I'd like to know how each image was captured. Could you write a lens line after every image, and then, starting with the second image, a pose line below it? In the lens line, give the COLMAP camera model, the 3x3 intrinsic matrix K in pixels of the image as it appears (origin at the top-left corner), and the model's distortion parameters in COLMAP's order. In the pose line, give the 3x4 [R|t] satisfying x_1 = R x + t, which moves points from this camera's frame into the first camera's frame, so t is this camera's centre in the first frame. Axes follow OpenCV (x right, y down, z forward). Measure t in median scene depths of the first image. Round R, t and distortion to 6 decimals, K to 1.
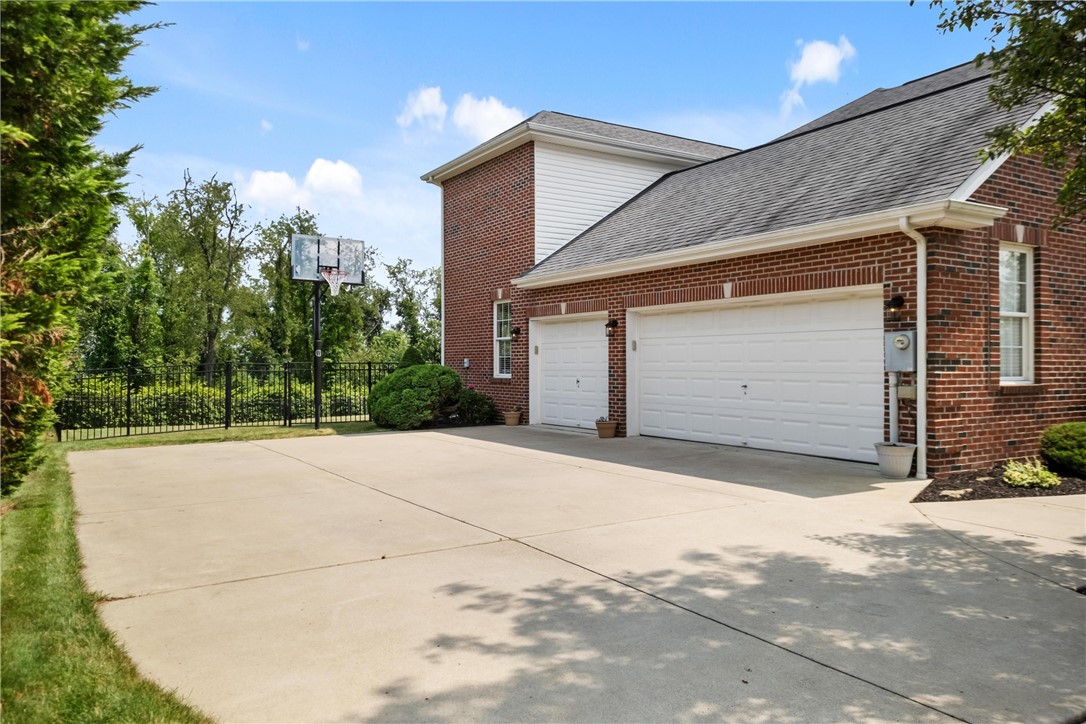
lens RADIAL K [[783.7, 0, 542.8], [0, 783.7, 362.1], [0, 0, 1]] dist [0.010592, 0.003972]
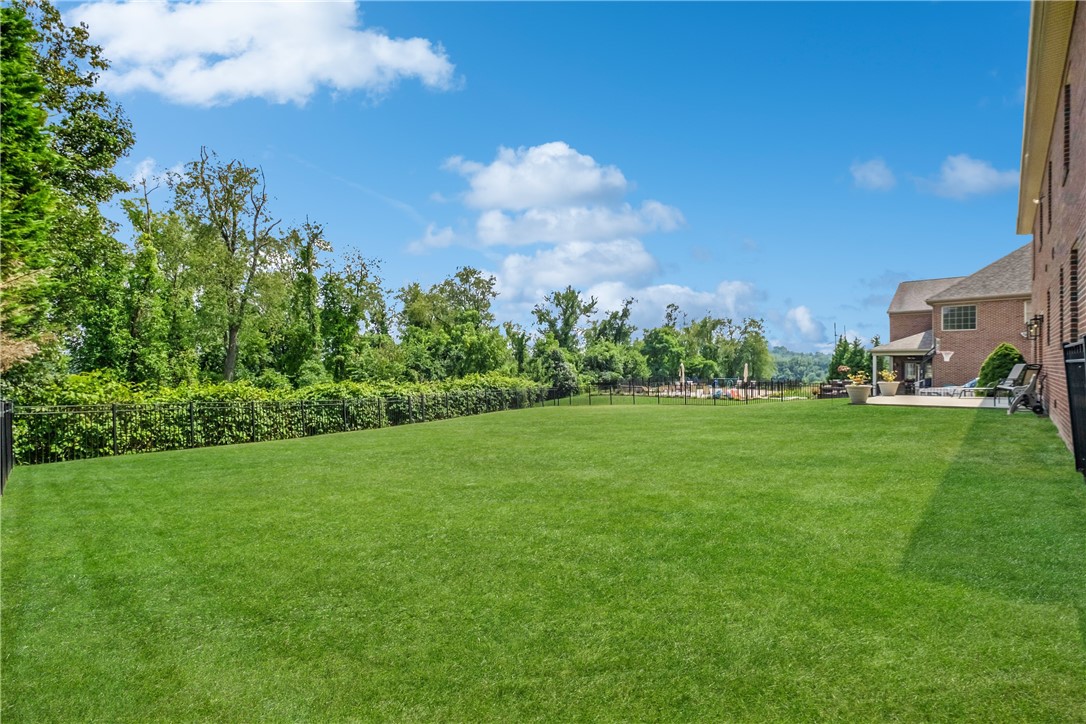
lens RADIAL K [[484.9, 0, 543.4], [0, 484.9, 364.8], [0, 0, 1]] dist [-0.003504, -0.000873]
pose [[0.969066, 0.000555, 0.246801, -0.194408], [-0.001925, 0.999984, 0.005309, 0.004628], [-0.246794, -0.005620, 0.969052, 0.332438]]
